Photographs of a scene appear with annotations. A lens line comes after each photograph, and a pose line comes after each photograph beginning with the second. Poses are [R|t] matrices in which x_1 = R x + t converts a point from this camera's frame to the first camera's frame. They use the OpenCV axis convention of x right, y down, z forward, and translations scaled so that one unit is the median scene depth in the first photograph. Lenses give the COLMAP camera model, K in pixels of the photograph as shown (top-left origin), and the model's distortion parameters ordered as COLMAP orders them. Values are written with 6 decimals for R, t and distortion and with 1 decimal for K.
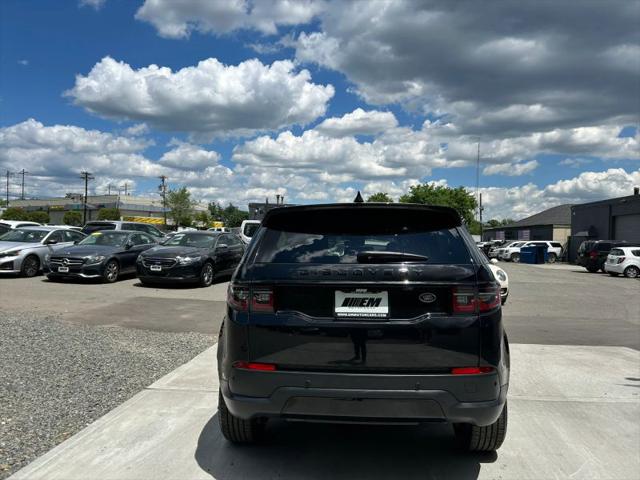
lens RADIAL K [[486.5, 0, 302.3], [0, 486.5, 227.2], [0, 0, 1]] dist [0.049835, -0.052728]
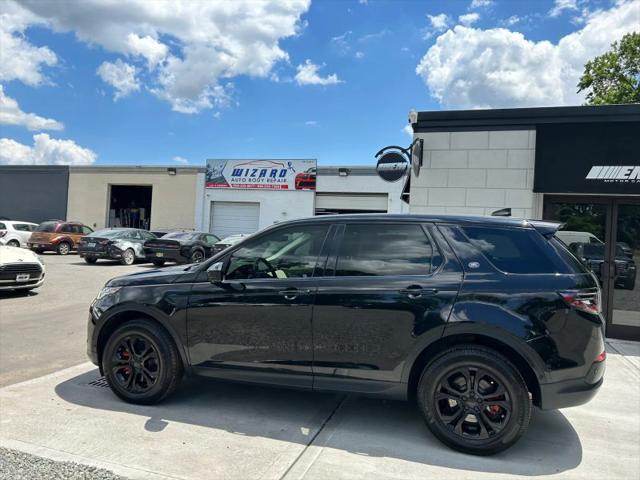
lens RADIAL K [[486.5, 0, 302.3], [0, 486.5, 227.2], [0, 0, 1]] dist [0.049835, -0.052728]
pose [[0.217190, -0.002272, 0.976127, -0.994033], [-0.063152, 0.997870, 0.016374, -0.006722], [-0.974084, -0.065201, 0.216584, 0.988850]]
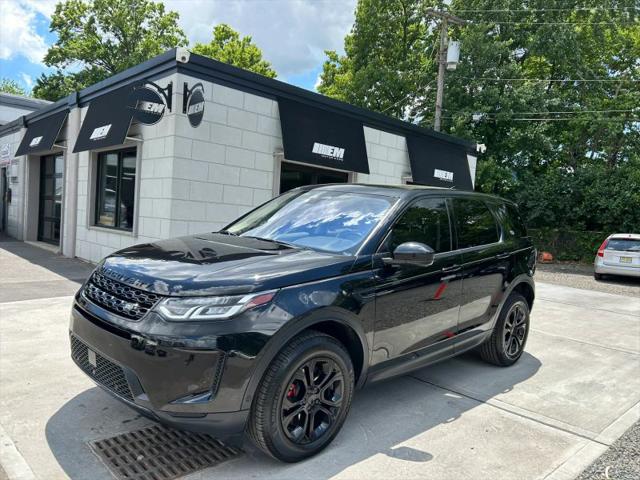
lens RADIAL K [[485.0, 0, 318.3], [0, 485.0, 242.9], [0, 0, 1]] dist [0.055316, -0.048465]
pose [[-0.773575, -0.120066, 0.622226, -0.461744], [-0.109579, 0.992440, 0.055271, 0.064865], [-0.624159, -0.025427, -0.780884, 2.081694]]
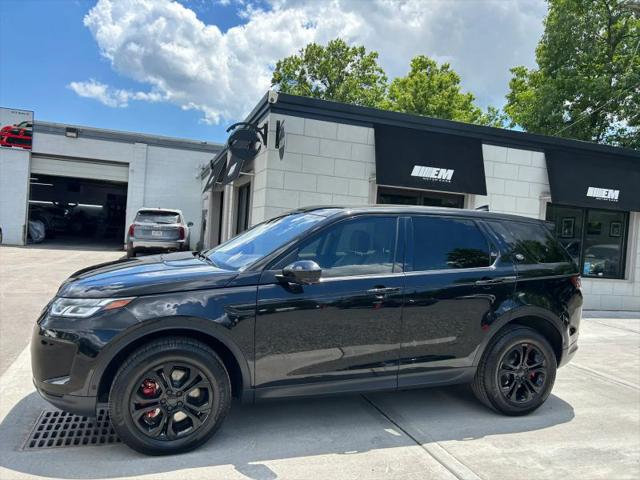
lens RADIAL K [[489.2, 0, 311.9], [0, 489.2, 240.1], [0, 0, 1]] dist [0.052888, -0.051688]
pose [[-0.428150, -0.081096, 0.900062, -0.810305], [-0.104692, 0.993711, 0.039733, 0.024631], [-0.897623, -0.077218, -0.433947, 1.699551]]
